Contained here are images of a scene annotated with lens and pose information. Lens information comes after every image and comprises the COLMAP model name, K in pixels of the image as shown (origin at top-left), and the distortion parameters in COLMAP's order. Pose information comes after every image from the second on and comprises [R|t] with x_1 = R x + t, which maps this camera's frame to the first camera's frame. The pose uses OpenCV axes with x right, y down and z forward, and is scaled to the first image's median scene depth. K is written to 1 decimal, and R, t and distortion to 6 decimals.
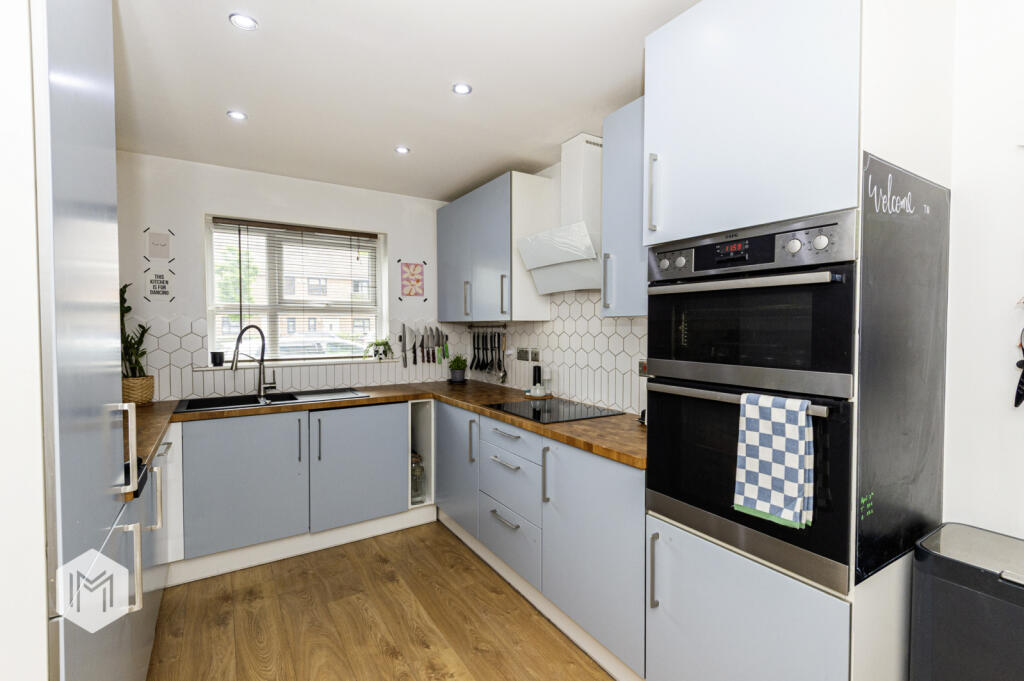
lens RADIAL K [[471.6, 0, 520.2], [0, 471.6, 339.3], [0, 0, 1]] dist [0.038136, -0.024539]
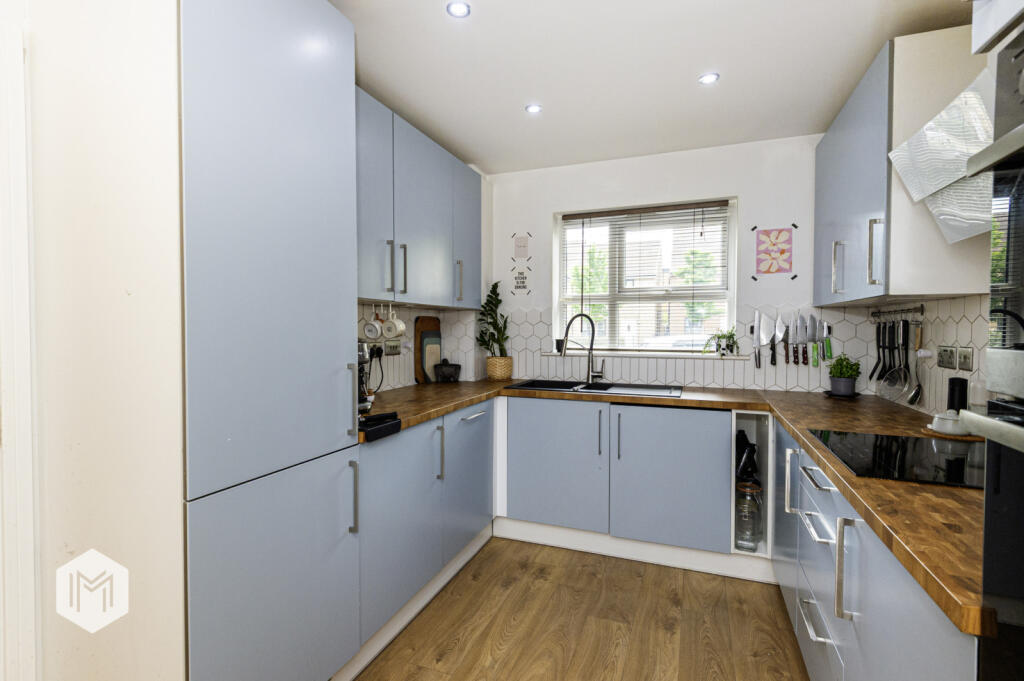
lens RADIAL K [[493.2, 0, 508.5], [0, 493.2, 340.4], [0, 0, 1]] dist [0.043860, -0.029291]
pose [[0.585349, 0.023342, -0.810445, 0.196029], [-0.024983, 0.999630, 0.010746, 0.019129], [0.810396, 0.013957, 0.585716, 0.238615]]
